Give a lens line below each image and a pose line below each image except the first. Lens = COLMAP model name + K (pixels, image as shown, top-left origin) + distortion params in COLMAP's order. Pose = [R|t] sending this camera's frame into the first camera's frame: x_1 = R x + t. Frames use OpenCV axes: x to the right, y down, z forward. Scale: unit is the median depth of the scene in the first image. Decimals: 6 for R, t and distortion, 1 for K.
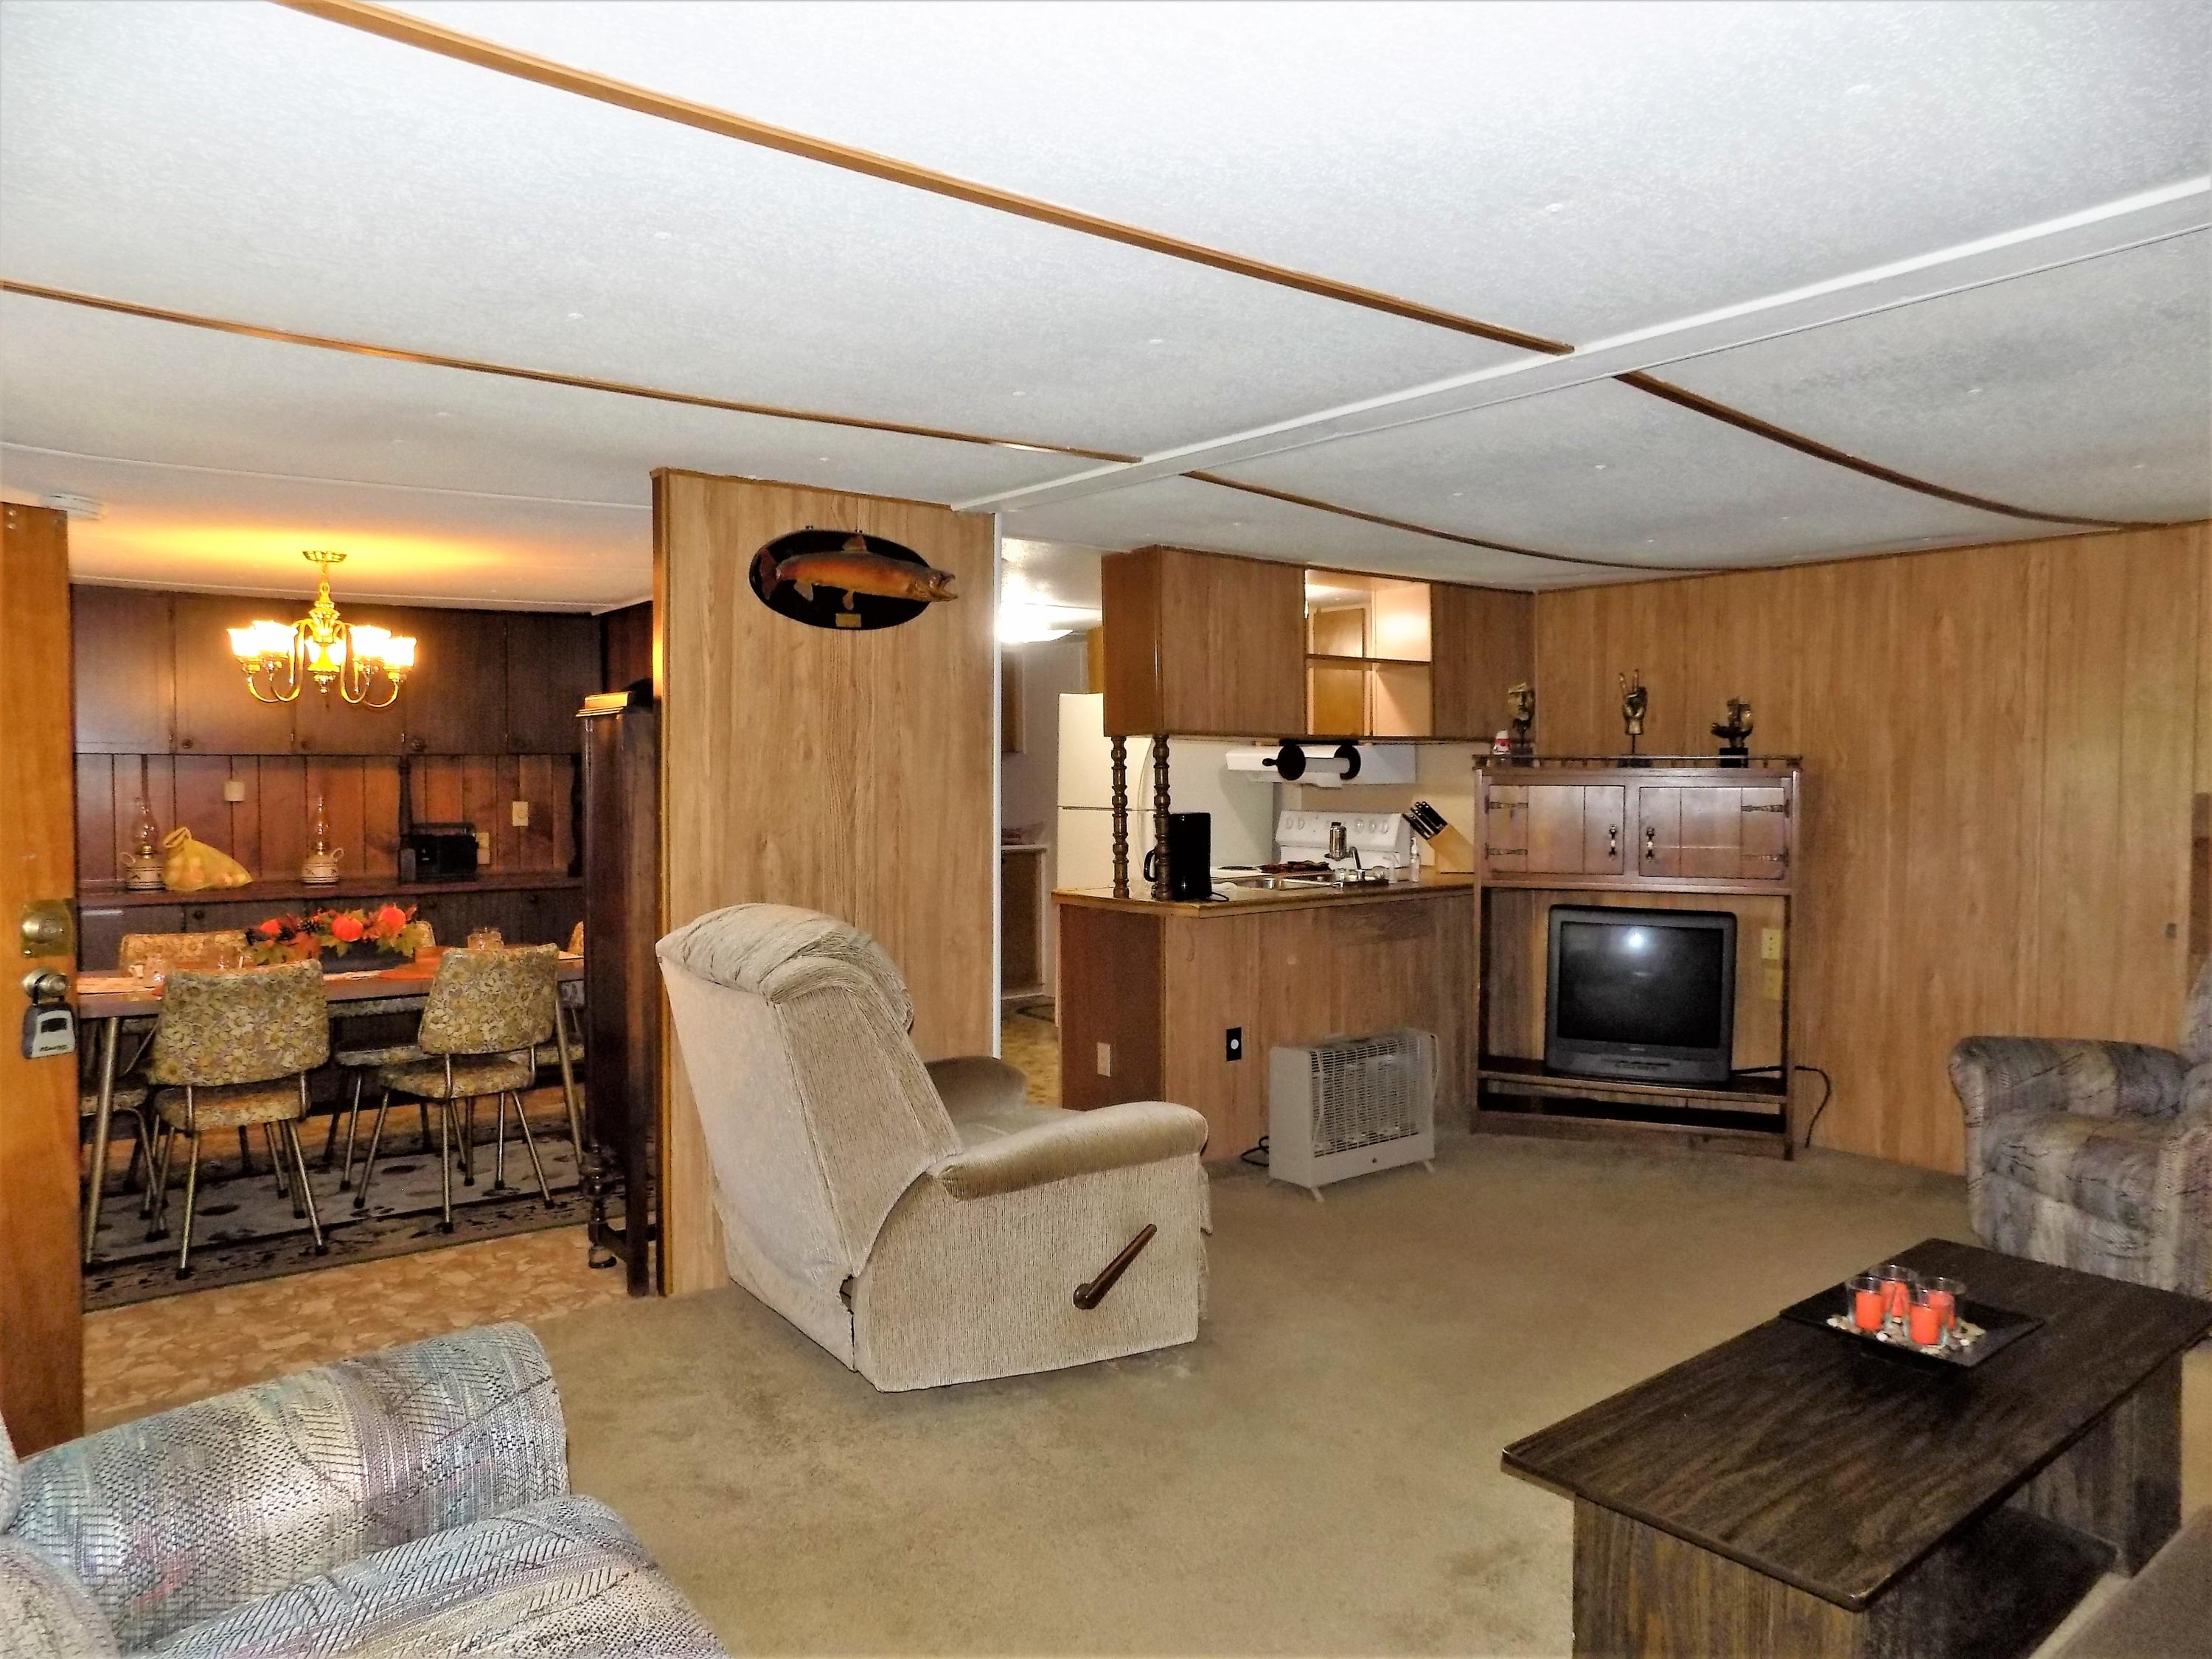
lens RADIAL K [[1484.9, 0, 1108.9], [0, 1484.9, 819.6], [0, 0, 1]] dist [-0.074704, 0.078963]
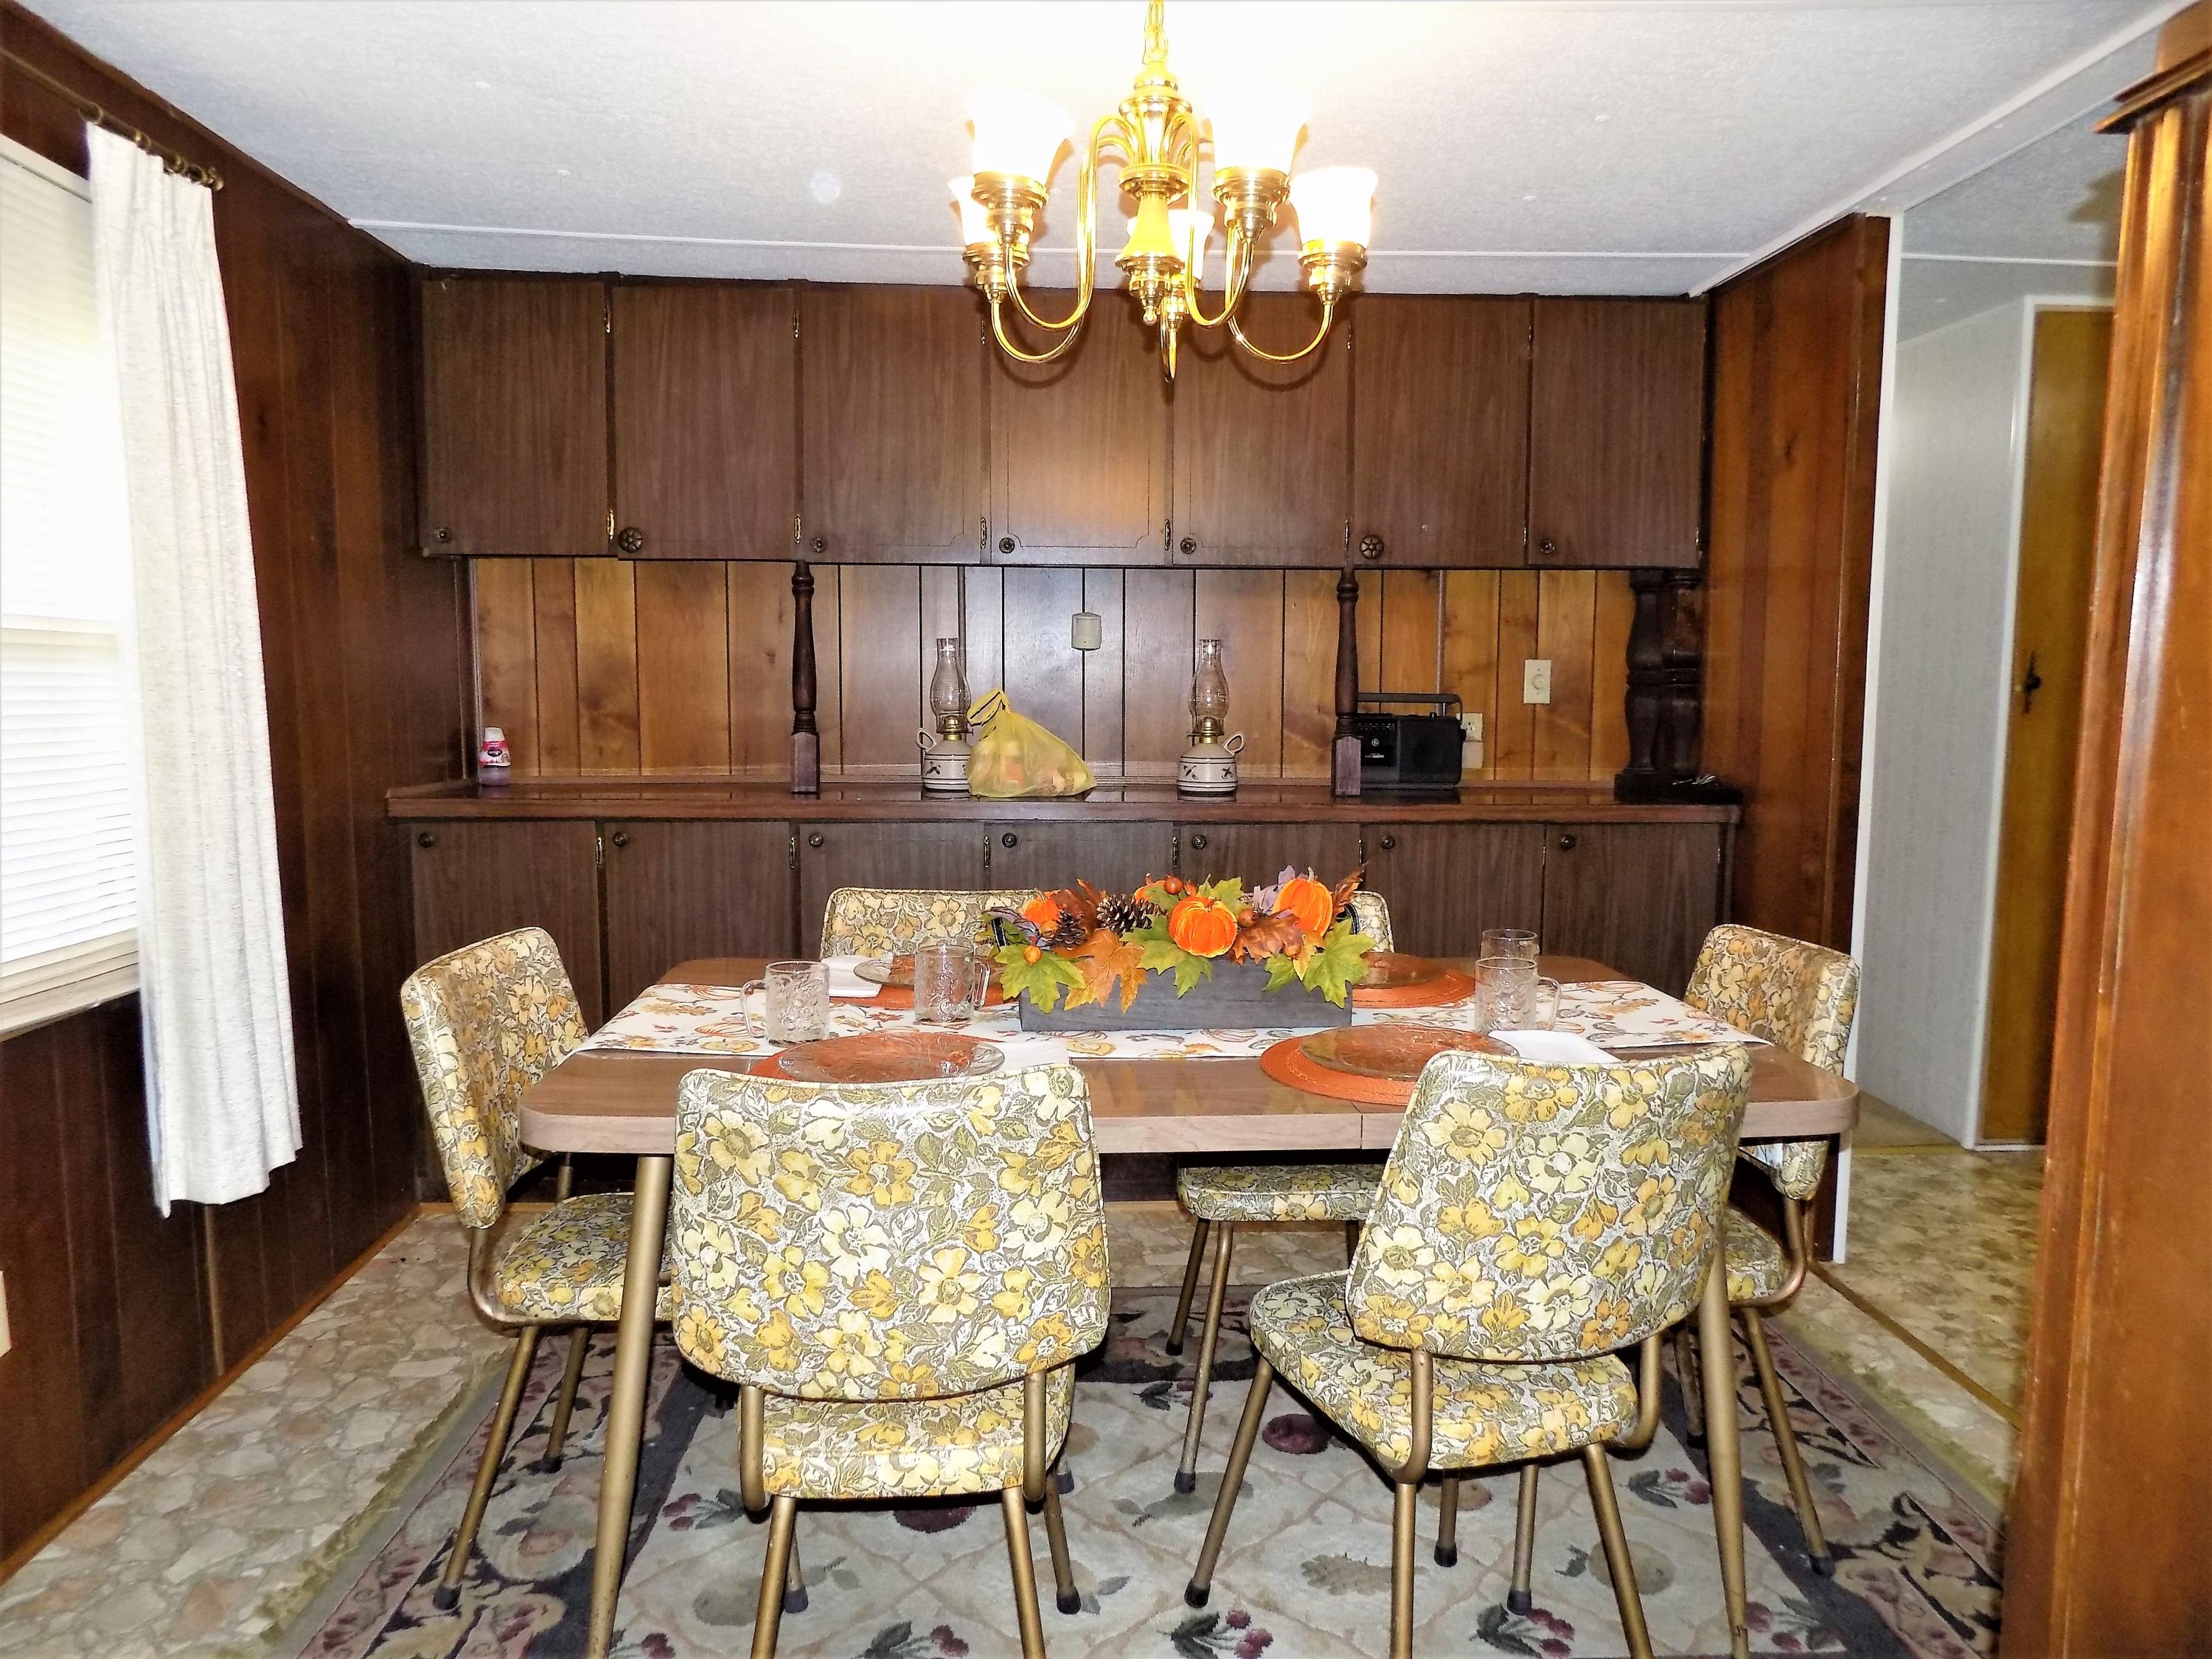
lens RADIAL K [[1484.9, 0, 1108.9], [0, 1484.9, 819.6], [0, 0, 1]] dist [-0.074704, 0.078963]
pose [[0.819121, 0.063662, -0.570078, -0.311726], [-0.023039, 0.996672, 0.078197, 0.012244], [0.573158, -0.050918, 0.817861, 0.658613]]
